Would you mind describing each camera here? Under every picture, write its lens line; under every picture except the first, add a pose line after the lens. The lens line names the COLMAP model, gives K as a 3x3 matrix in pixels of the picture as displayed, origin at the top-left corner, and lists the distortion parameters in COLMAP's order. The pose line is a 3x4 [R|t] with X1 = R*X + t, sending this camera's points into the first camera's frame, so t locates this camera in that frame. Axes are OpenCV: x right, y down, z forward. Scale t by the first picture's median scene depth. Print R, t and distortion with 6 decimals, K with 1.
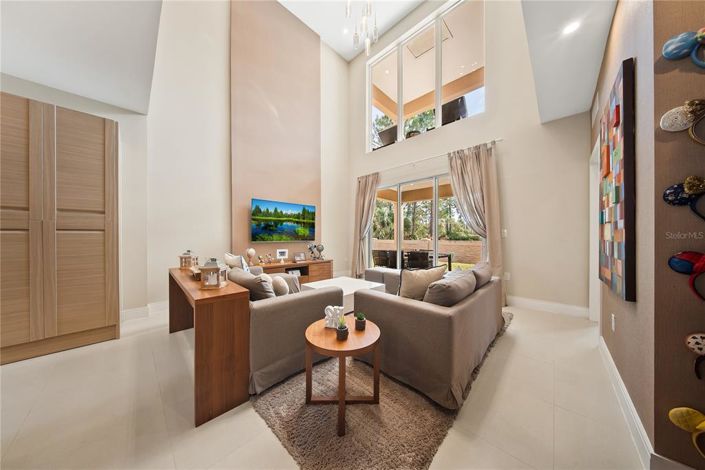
lens RADIAL K [[209.0, 0, 352.5], [0, 209.0, 235.0], [0, 0, 1]] dist [0.000258, -0.000014]
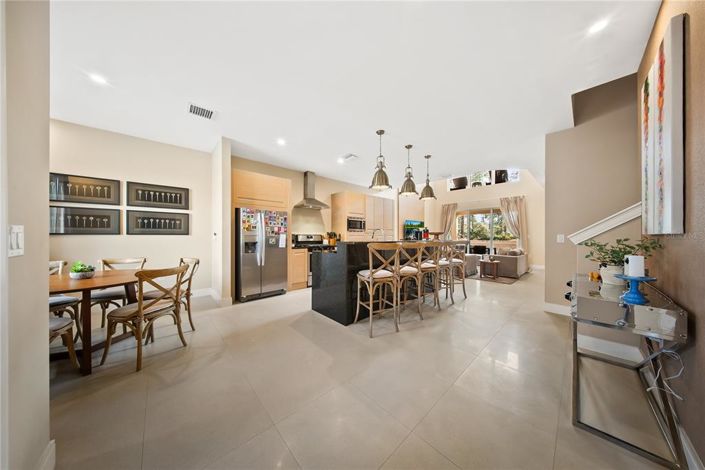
lens RADIAL K [[209.0, 0, 352.5], [0, 209.0, 235.0], [0, 0, 1]] dist [0.000258, -0.000014]
pose [[0.997743, 0.003415, -0.067065, -0.926218], [-0.003688, 0.999985, -0.003941, -0.010057], [0.067051, 0.004180, 0.997741, -1.254225]]
